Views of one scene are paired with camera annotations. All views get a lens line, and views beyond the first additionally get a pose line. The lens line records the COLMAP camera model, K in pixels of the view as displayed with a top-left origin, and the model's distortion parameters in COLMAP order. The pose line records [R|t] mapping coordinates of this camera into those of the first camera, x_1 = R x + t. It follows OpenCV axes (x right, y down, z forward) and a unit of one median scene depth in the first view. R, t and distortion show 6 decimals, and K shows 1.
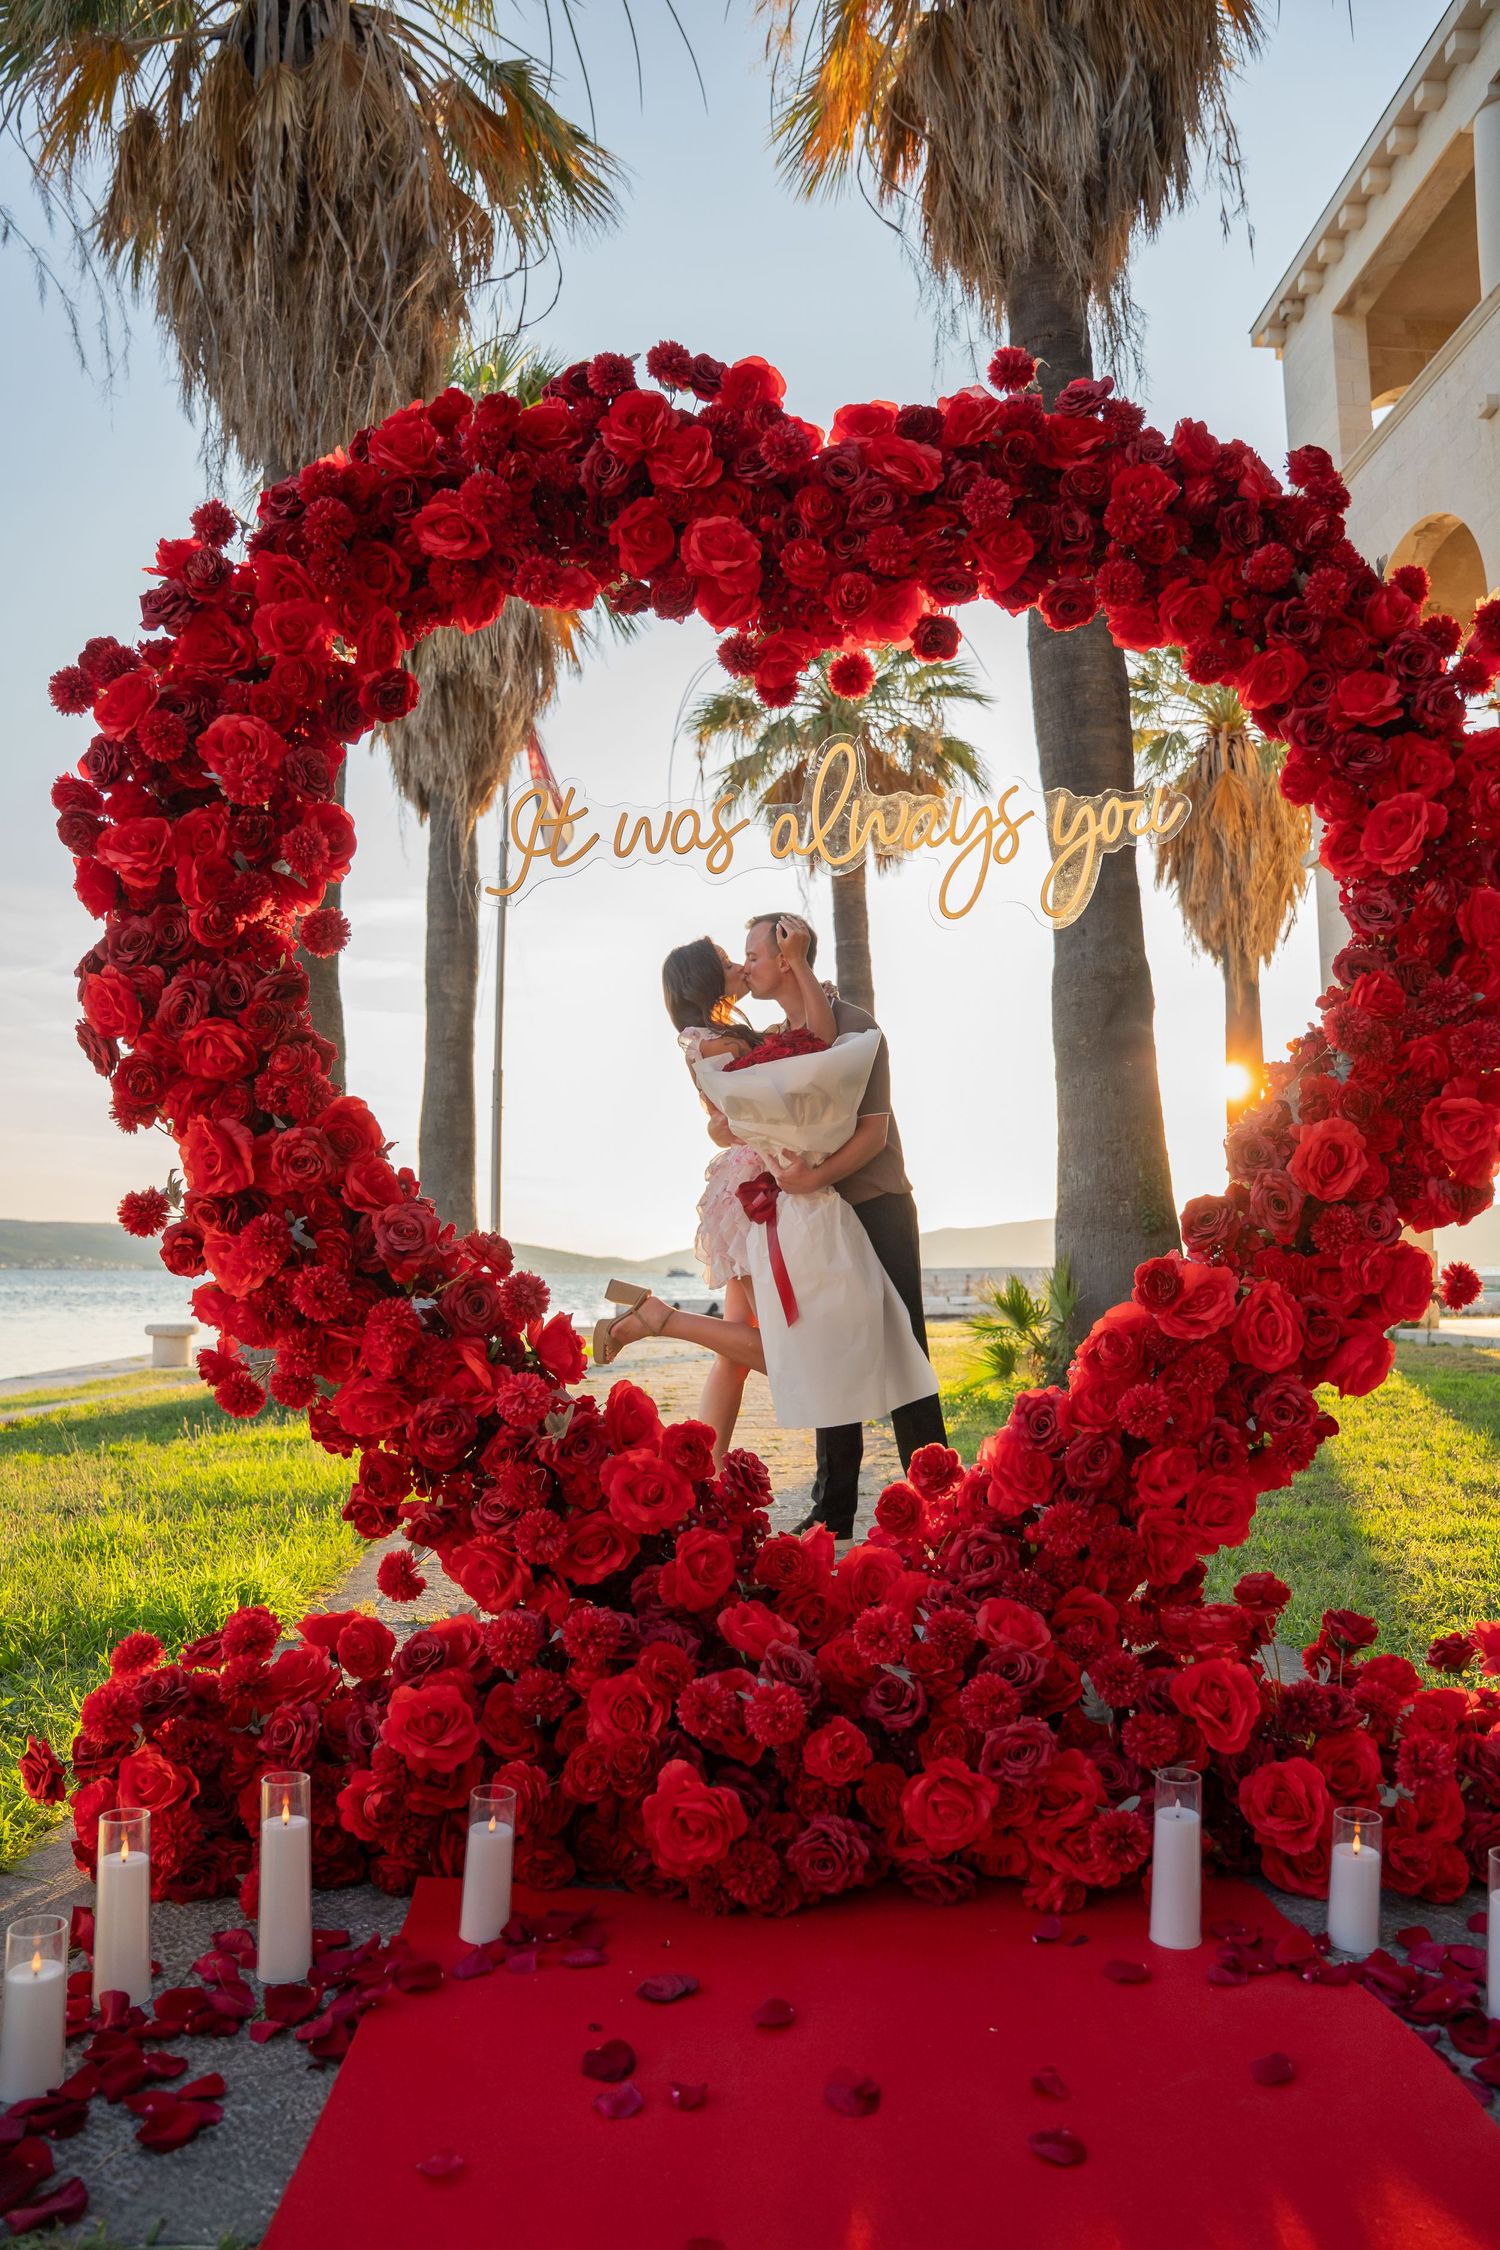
lens RADIAL K [[1547.6, 0, 761.2], [0, 1547.6, 1135.8], [0, 0, 1]] dist [-0.128751, 0.024830]
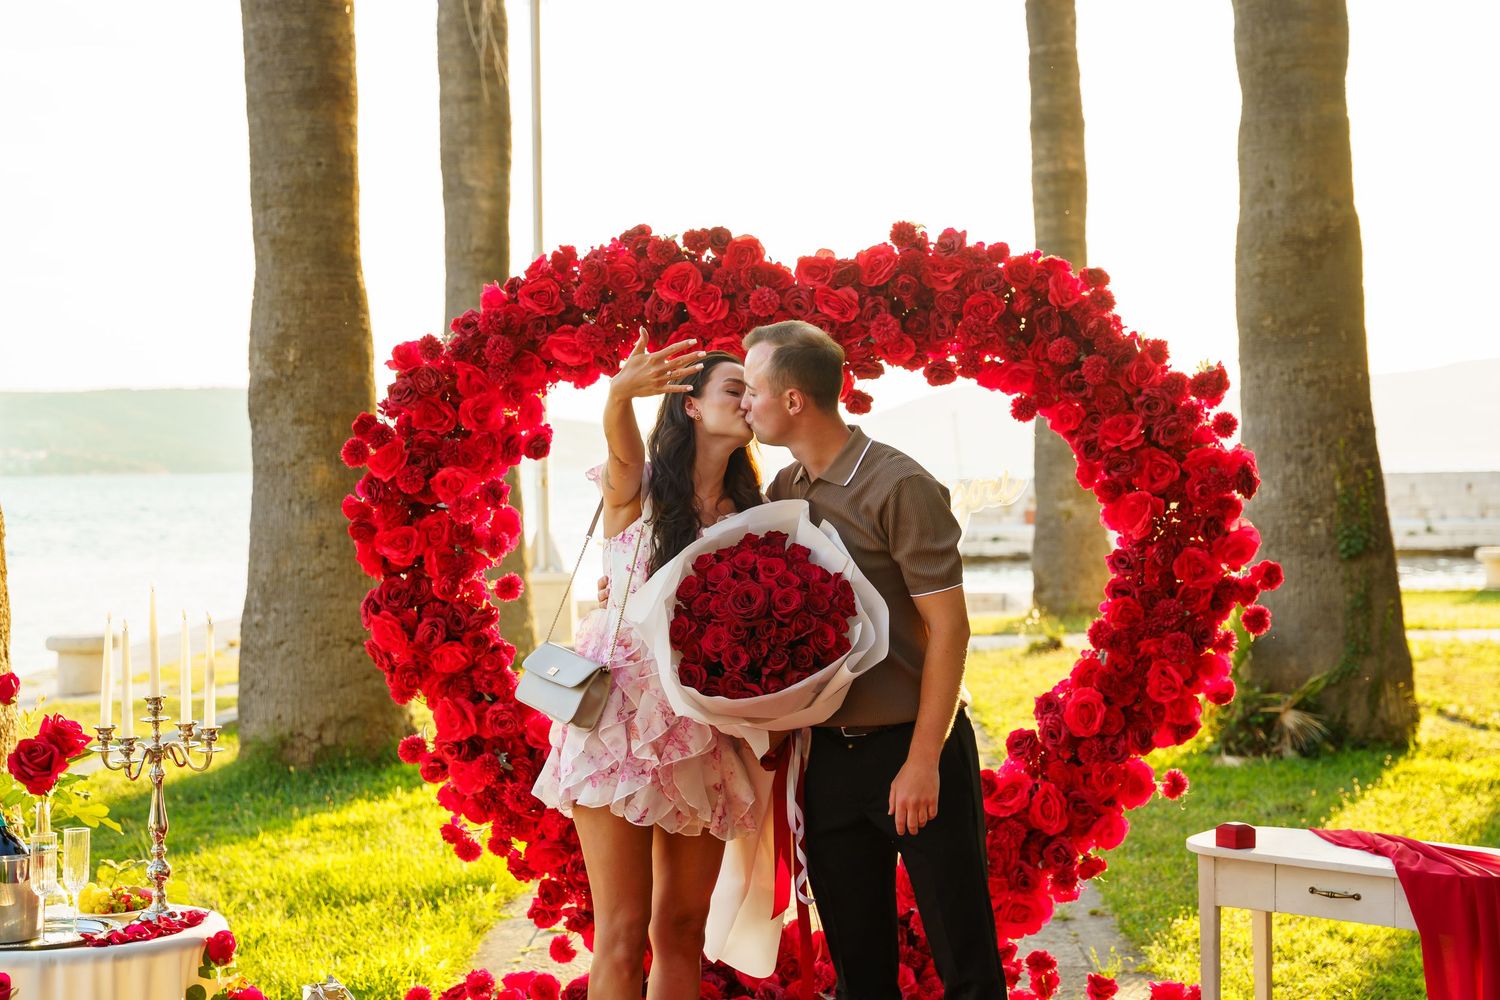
lens RADIAL K [[2641.5, 0, 754.6], [0, 2641.5, 493.6], [0, 0, 1]] dist [0.215014, 0.000000]
pose [[0.996527, -0.012920, -0.082267, 0.250257], [0.021007, 0.994944, 0.098208, -0.538367], [0.080582, -0.099595, 0.991760, -2.003202]]
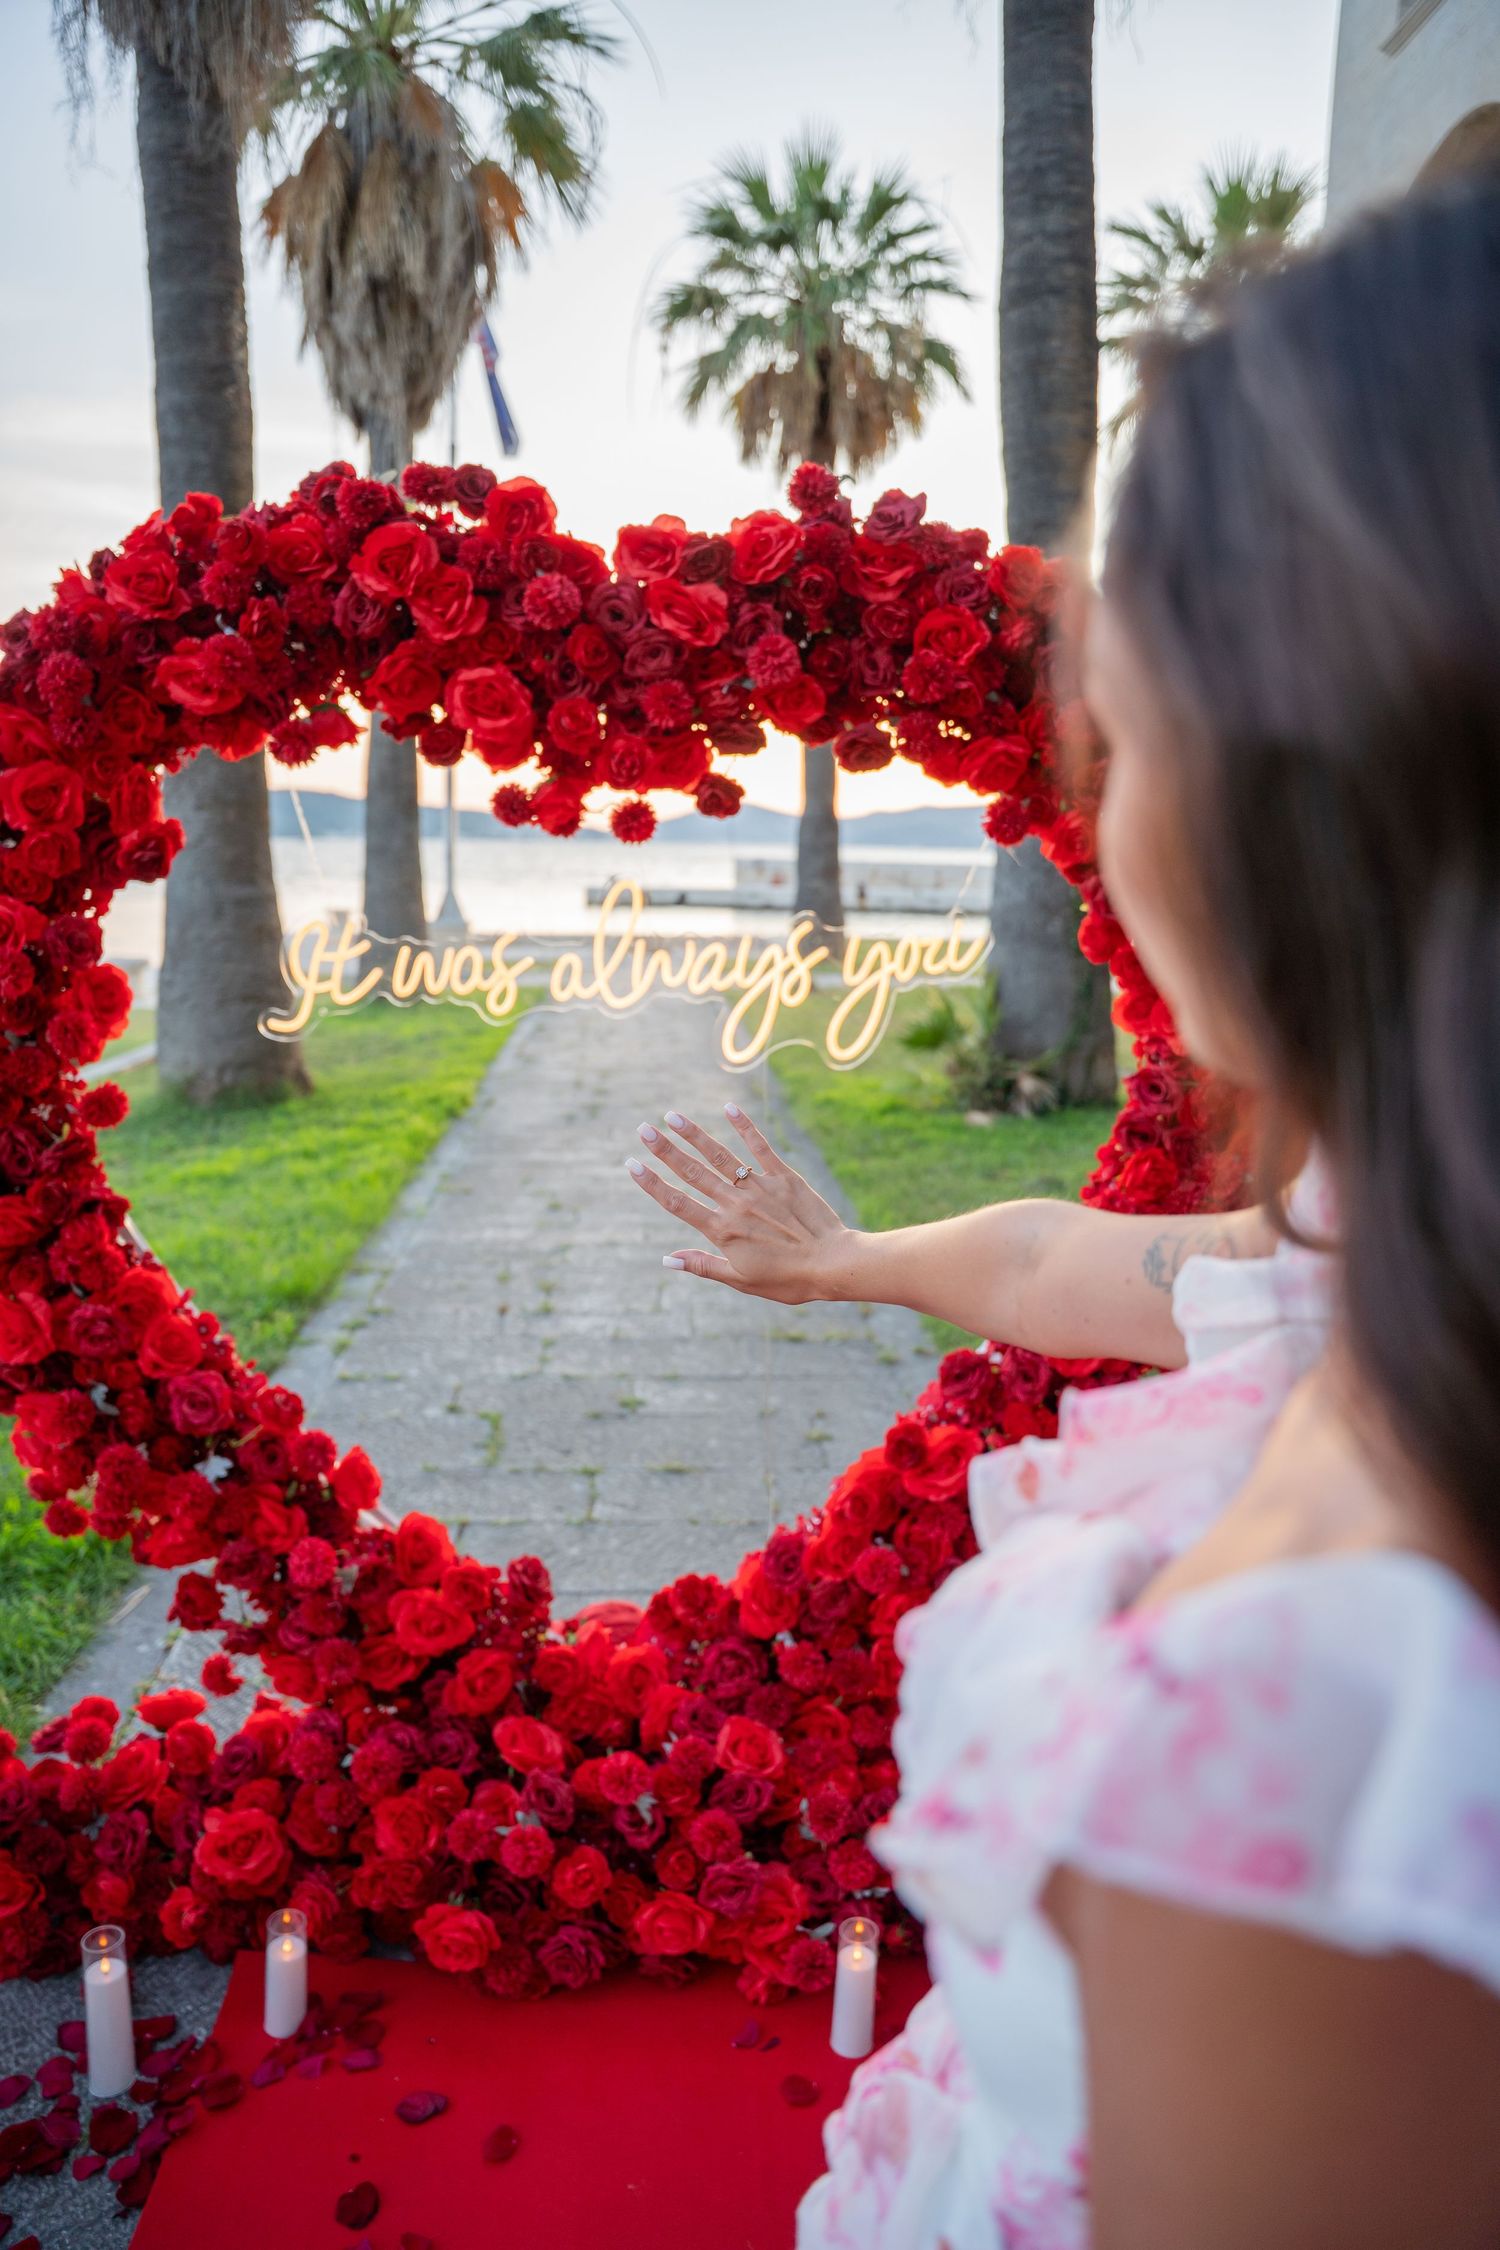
lens RADIAL K [[1541.6, 0, 765.1], [0, 1541.6, 1135.5], [0, 0, 1]] dist [-0.144533, 0.083996]
pose [[0.999544, 0.020604, 0.022095, 0.132399], [-0.025822, 0.962283, 0.270821, -0.399055], [-0.015682, -0.271268, 0.962376, 0.029709]]
